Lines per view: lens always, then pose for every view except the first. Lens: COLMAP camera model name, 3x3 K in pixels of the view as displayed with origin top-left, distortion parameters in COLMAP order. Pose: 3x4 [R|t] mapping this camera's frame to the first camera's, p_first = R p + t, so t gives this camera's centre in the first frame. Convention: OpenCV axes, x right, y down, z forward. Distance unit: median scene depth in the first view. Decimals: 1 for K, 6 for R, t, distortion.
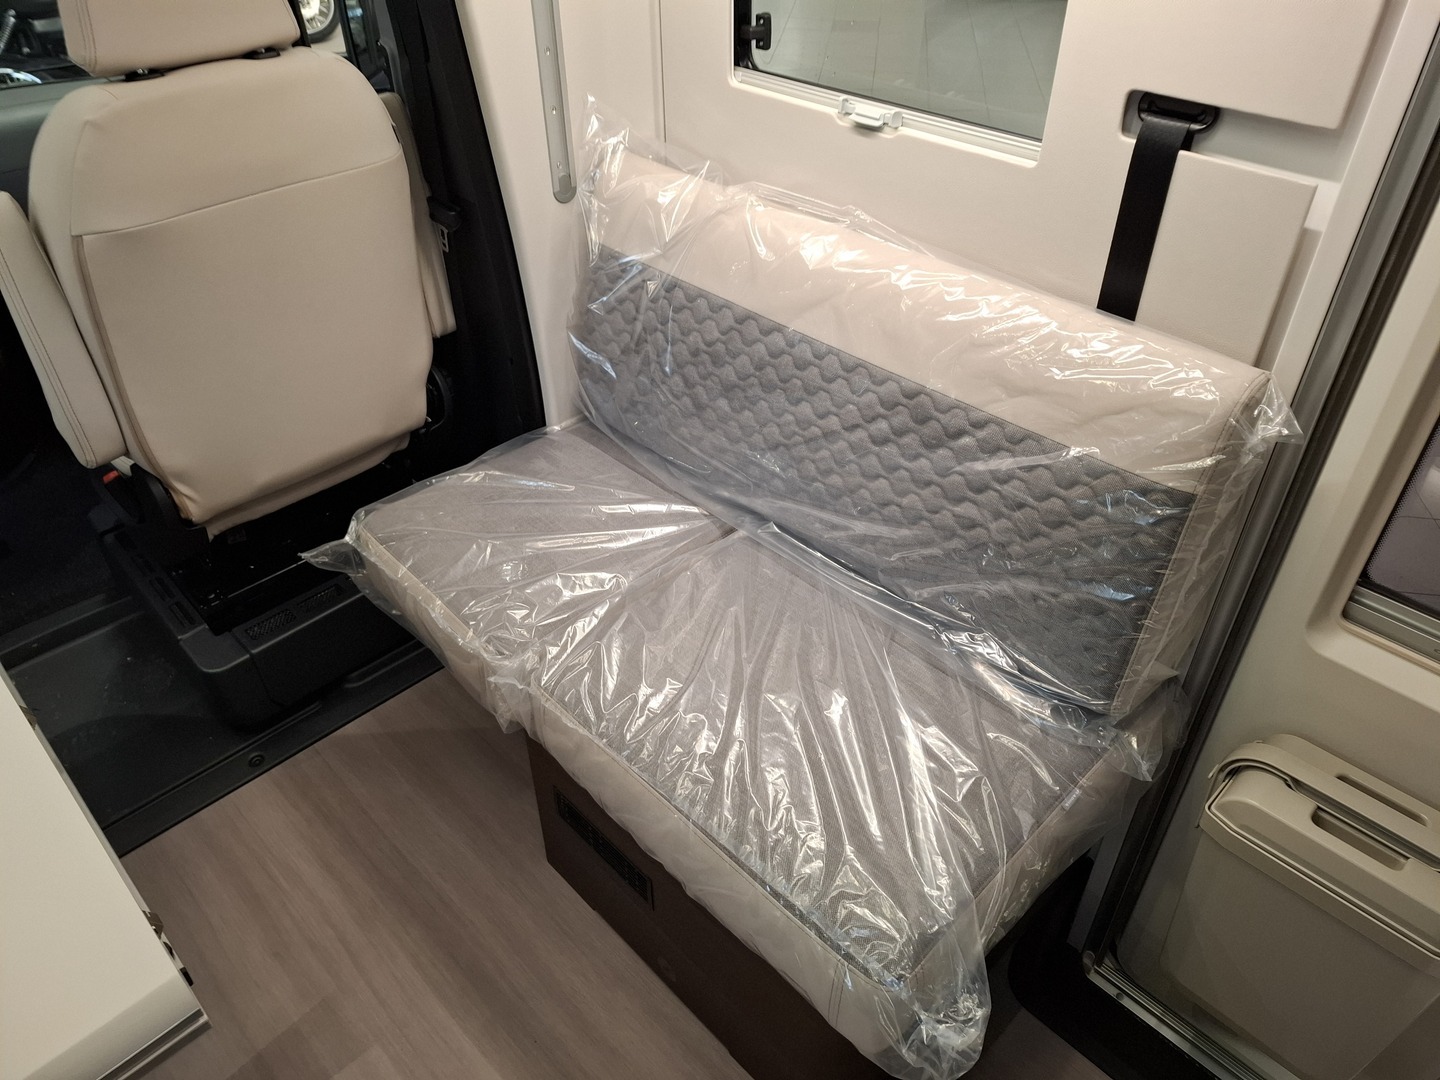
lens RADIAL K [[995.6, 0, 725.8], [0, 995.6, 522.9], [0, 0, 1]] dist [0.101571, -0.124663]
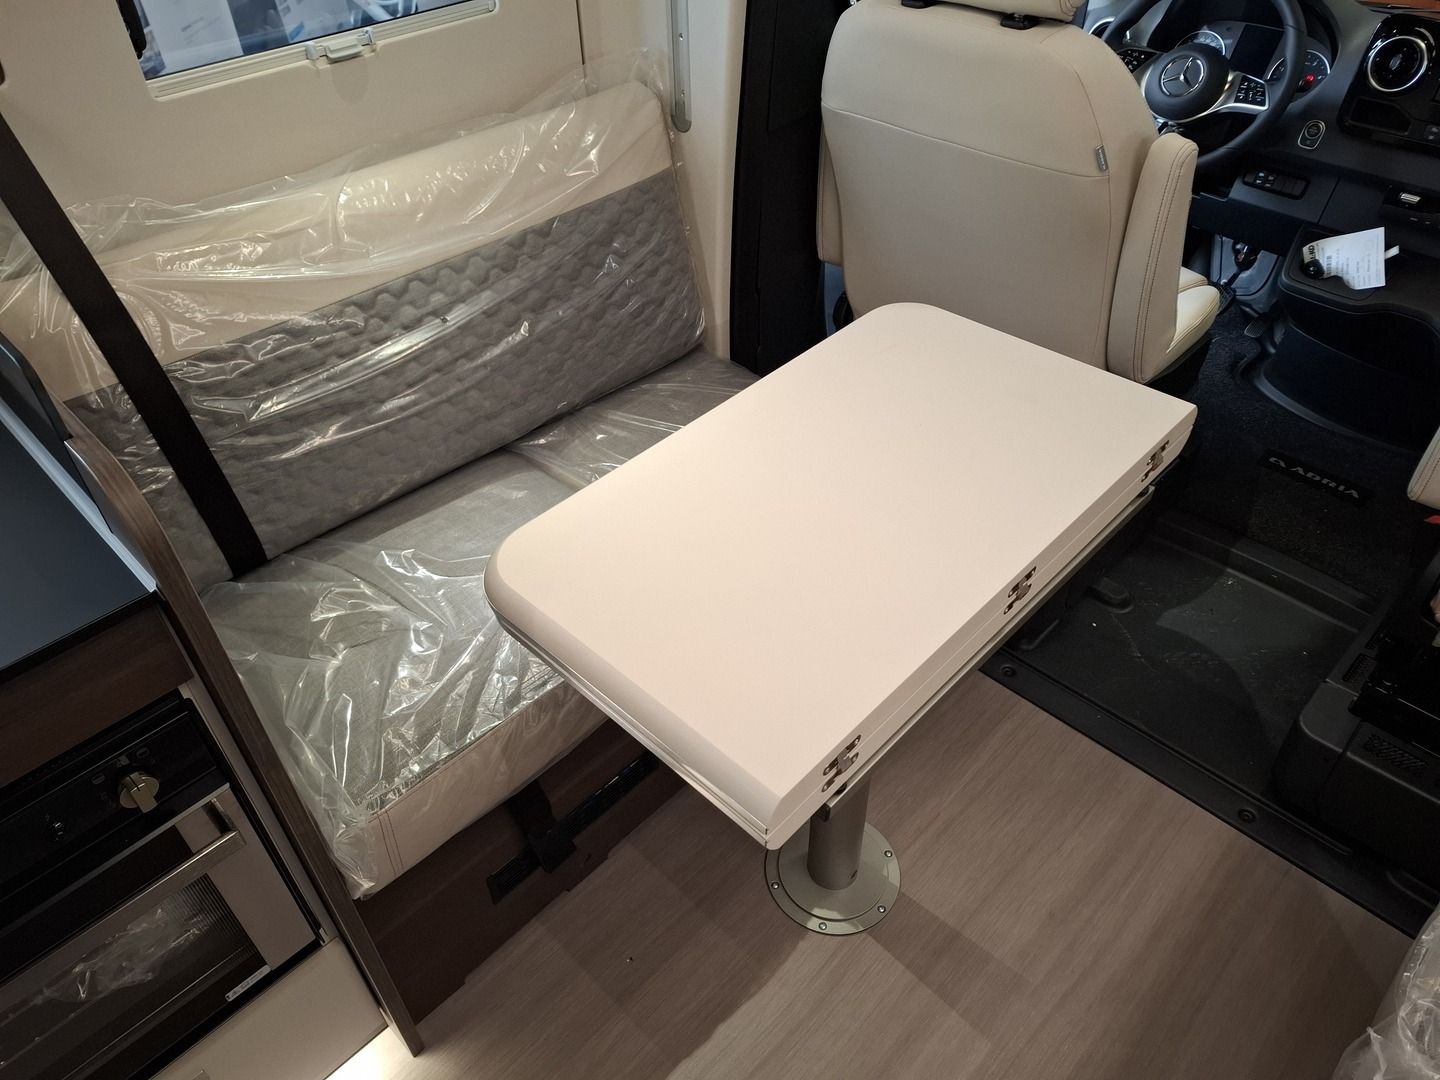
lens RADIAL K [[1011.7, 0, 703.5], [0, 1011.7, 544.6], [0, 0, 1]] dist [0.008177, -0.002588]
pose [[0.008514, 0.674837, -0.737917, 0.055197], [-0.596094, 0.595919, 0.538100, -0.143684], [0.802869, 0.435287, 0.407340, 0.164184]]
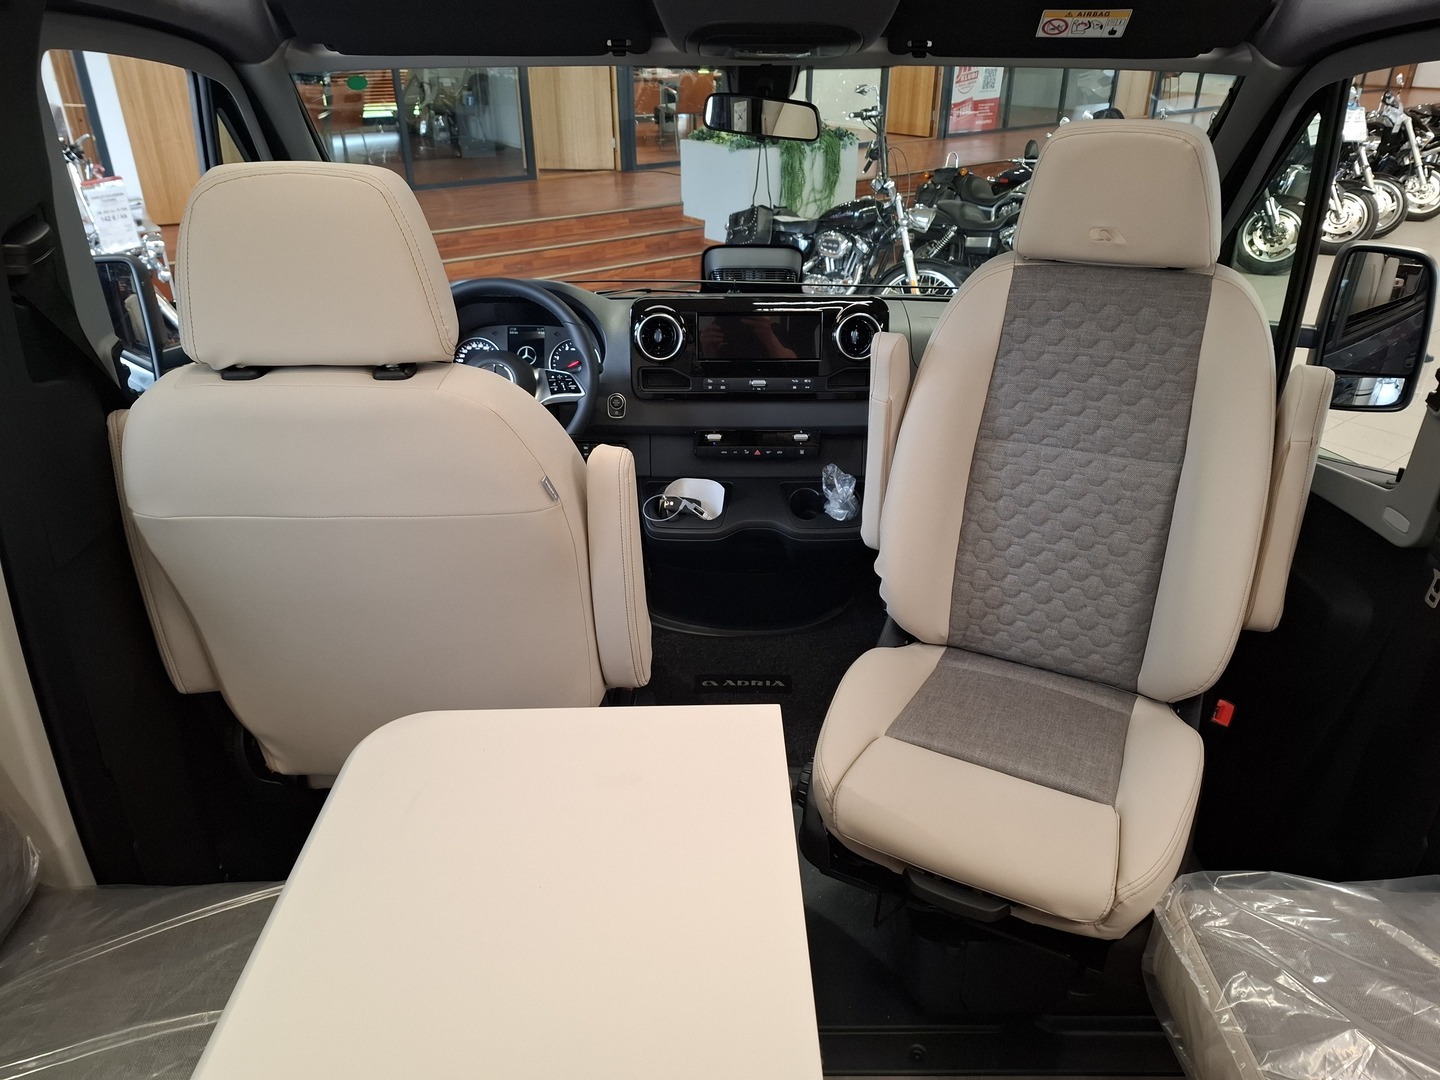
lens RADIAL K [[995.6, 0, 725.8], [0, 995.6, 522.9], [0, 0, 1]] dist [0.101571, -0.124663]
pose [[0.720036, 0.314706, -0.618472, -0.241914], [-0.434306, 0.899490, -0.047927, -0.074123], [0.541227, 0.303115, 0.784344, 0.137361]]
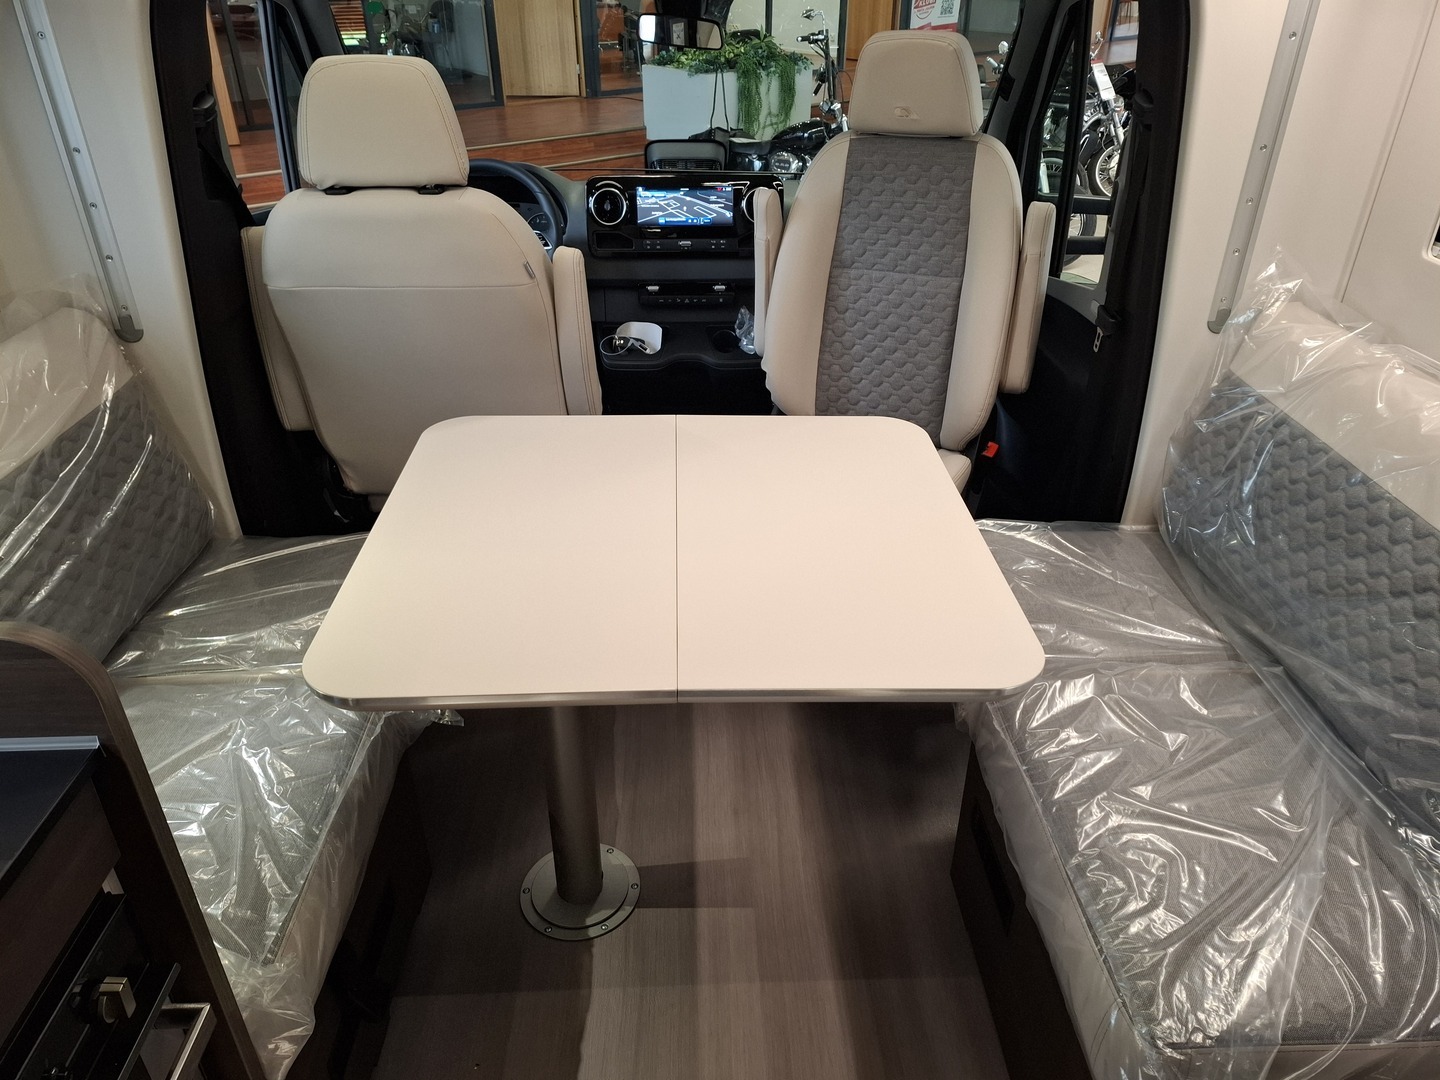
lens RADIAL K [[1003.6, 0, 724.7], [0, 1003.6, 546.8], [0, 0, 1]] dist [0.110215, -0.136476]
pose [[0.735884, 0.348617, -0.580466, 0.190248], [-0.421883, 0.906599, 0.009646, 0.117597], [0.529613, 0.237790, 0.814227, -0.143924]]
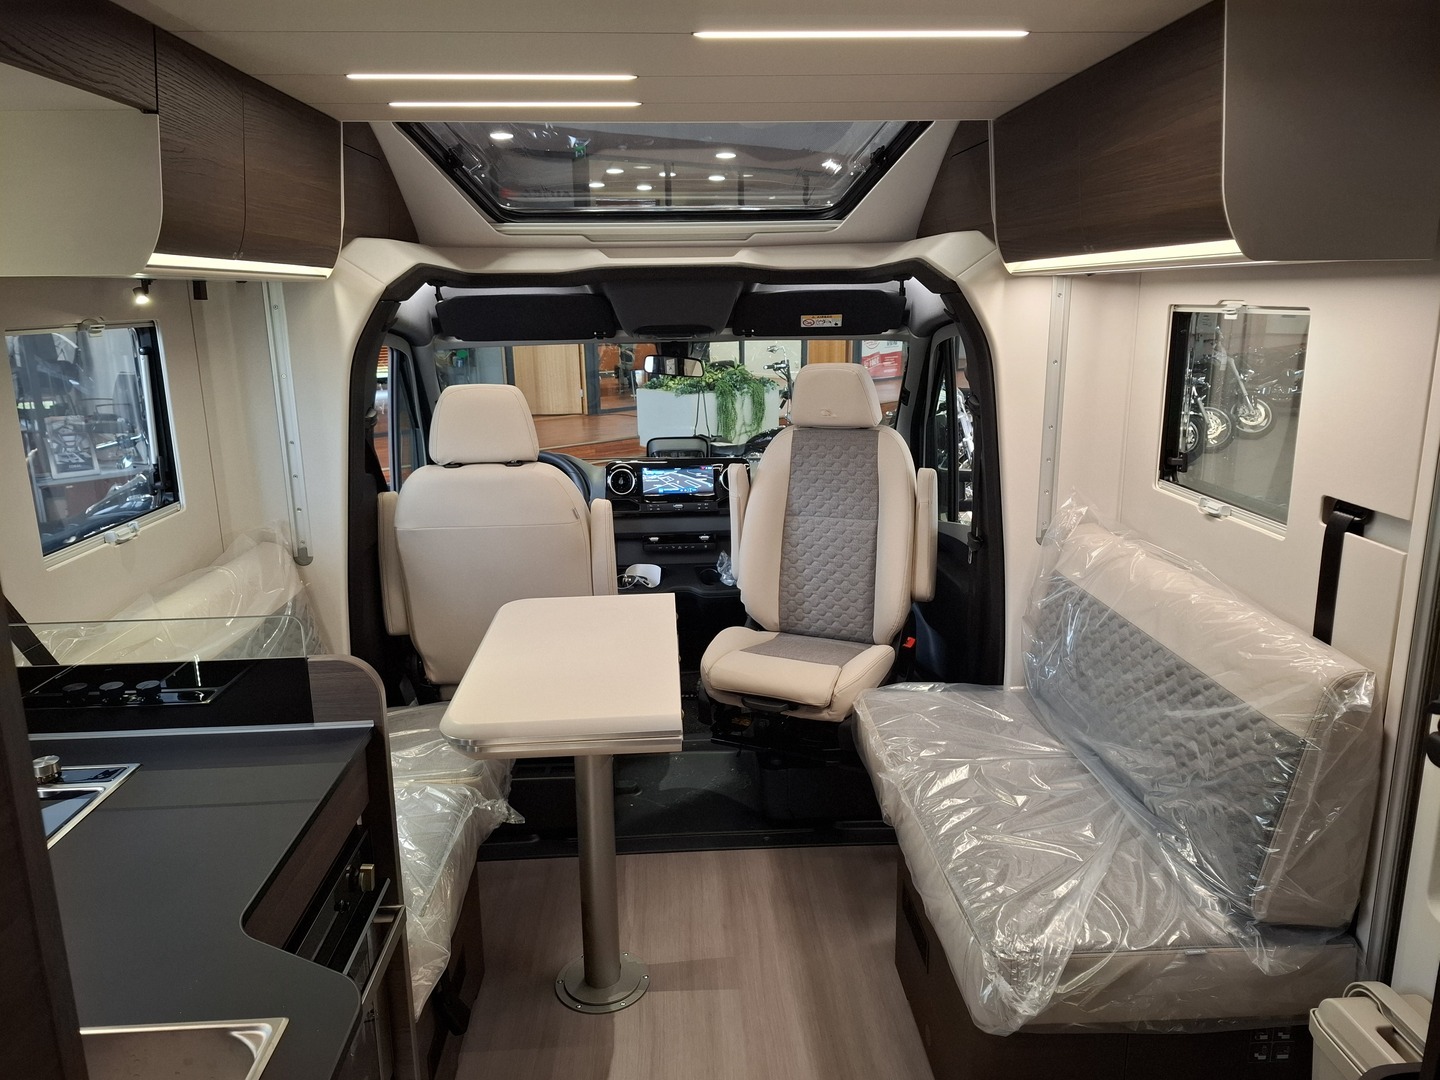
lens RADIAL K [[1009.2, 0, 717.4], [0, 1009.2, 535.5], [0, 0, 1]] dist [0.179787, -0.392372]
pose [[0.744798, 0.148935, -0.650457, 0.562424], [-0.401926, 0.878241, -0.259130, 0.329764], [0.532665, 0.454435, 0.713973, -0.492022]]
